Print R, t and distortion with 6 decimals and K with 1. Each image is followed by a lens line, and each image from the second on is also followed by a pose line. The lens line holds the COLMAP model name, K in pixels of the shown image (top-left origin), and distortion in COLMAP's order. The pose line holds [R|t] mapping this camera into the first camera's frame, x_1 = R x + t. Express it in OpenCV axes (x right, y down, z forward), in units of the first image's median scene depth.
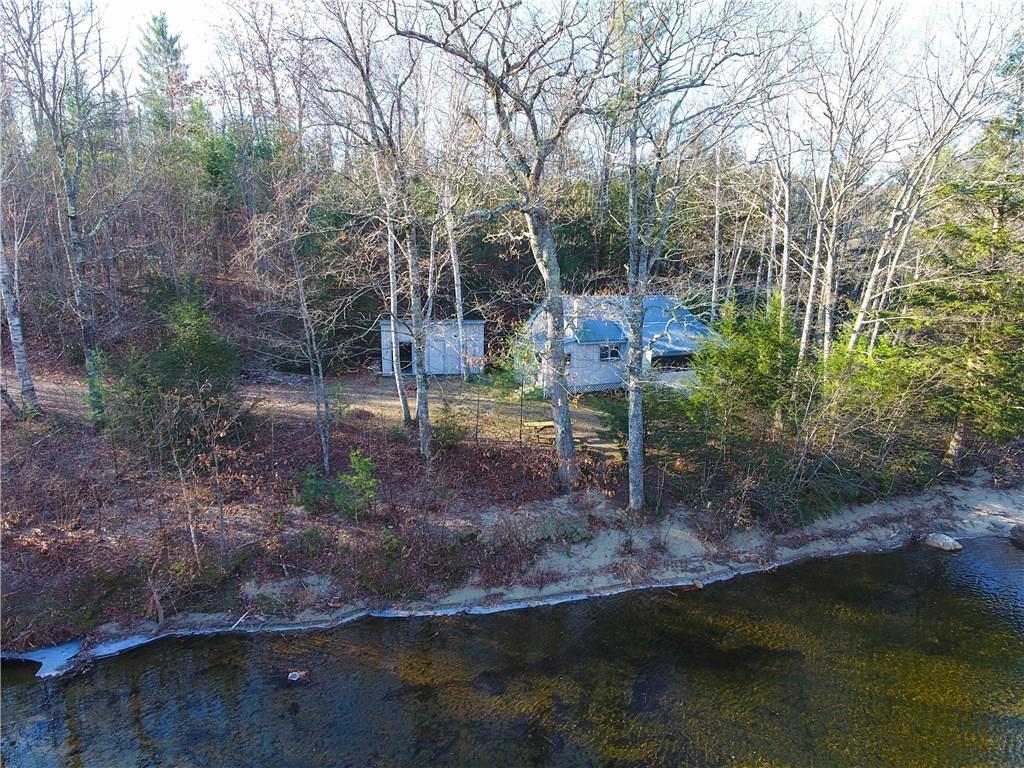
lens RADIAL K [[602.3, 0, 515.0], [0, 602.3, 383.3], [0, 0, 1]] dist [0.000580, 0.000783]
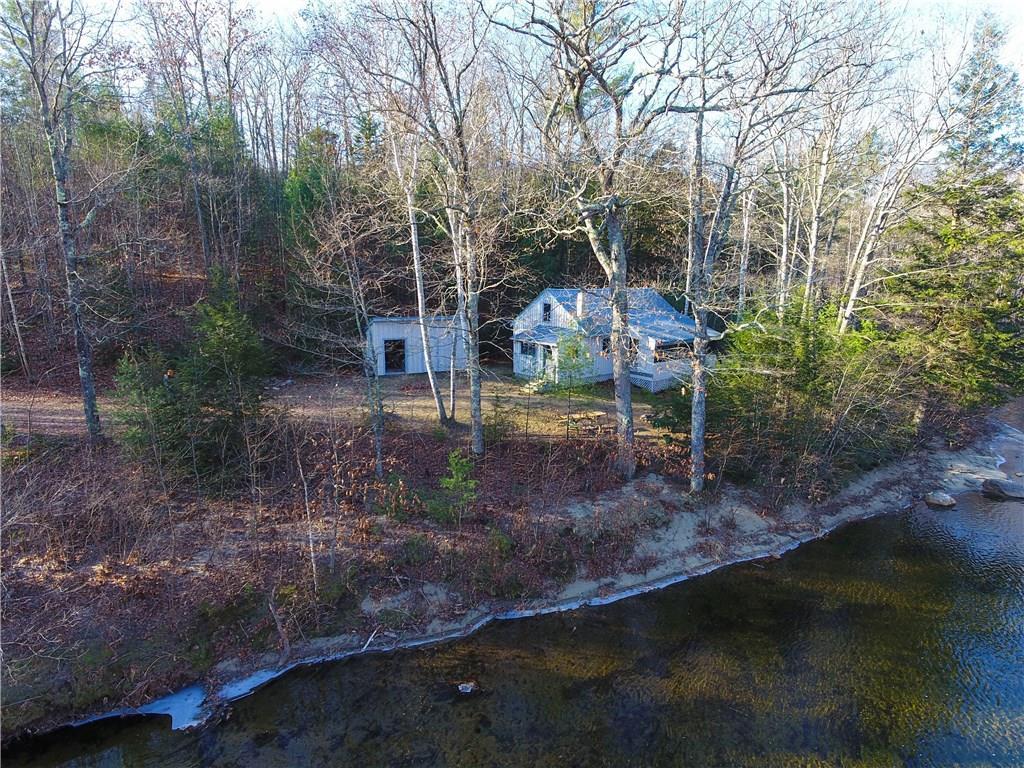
lens RADIAL K [[602.3, 0, 516.7], [0, 602.3, 385.6], [0, 0, 1]] dist [0.000580, 0.000783]
pose [[0.980209, -0.044020, 0.193011, -0.335182], [0.041629, 0.998998, 0.016429, -0.006167], [-0.193541, -0.008069, 0.981059, 0.034025]]
